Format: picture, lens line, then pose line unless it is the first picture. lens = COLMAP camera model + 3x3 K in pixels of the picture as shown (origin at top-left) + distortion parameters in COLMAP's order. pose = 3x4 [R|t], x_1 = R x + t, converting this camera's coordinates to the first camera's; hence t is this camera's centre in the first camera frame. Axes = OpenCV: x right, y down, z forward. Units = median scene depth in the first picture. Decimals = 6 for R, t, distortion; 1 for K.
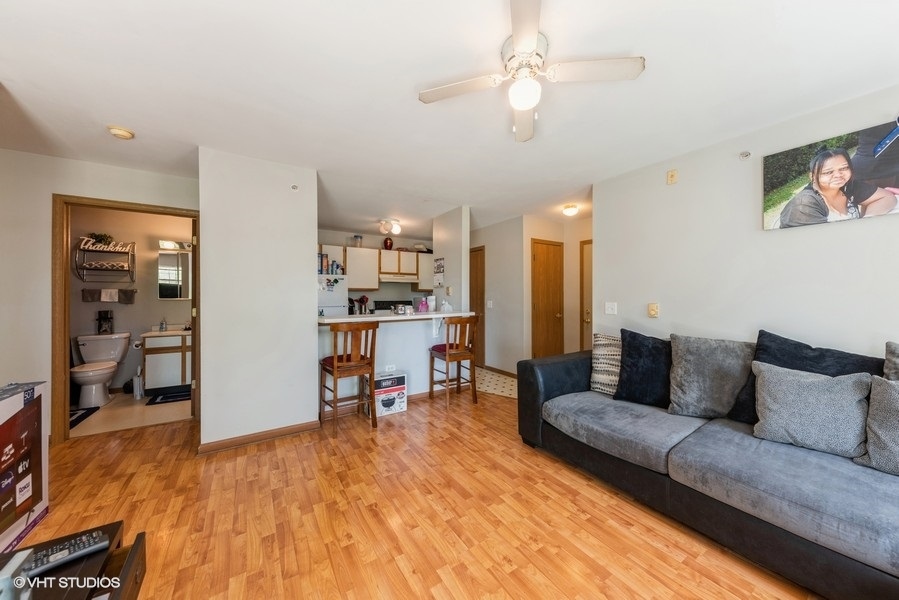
lens RADIAL K [[312.2, 0, 460.5], [0, 312.2, 293.6], [0, 0, 1]] dist [0.002564, -0.000764]
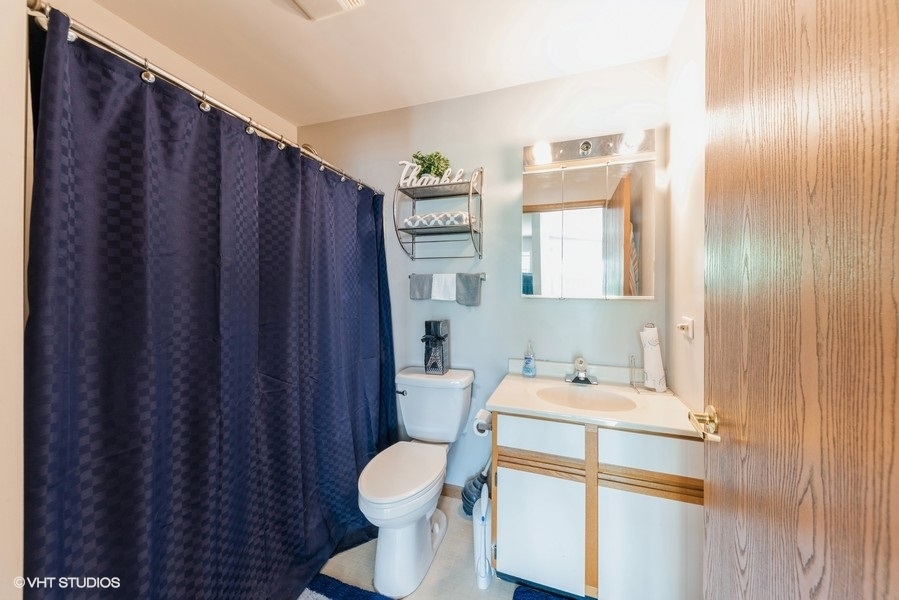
lens RADIAL K [[312.2, 0, 450.3], [0, 312.2, 292.7], [0, 0, 1]] dist [0.002564, -0.000764]
pose [[0.581355, 0.012828, -0.813549, -0.744540], [-0.003184, 0.999904, 0.013491, 0.007913], [0.813644, -0.005253, 0.581340, 0.744061]]
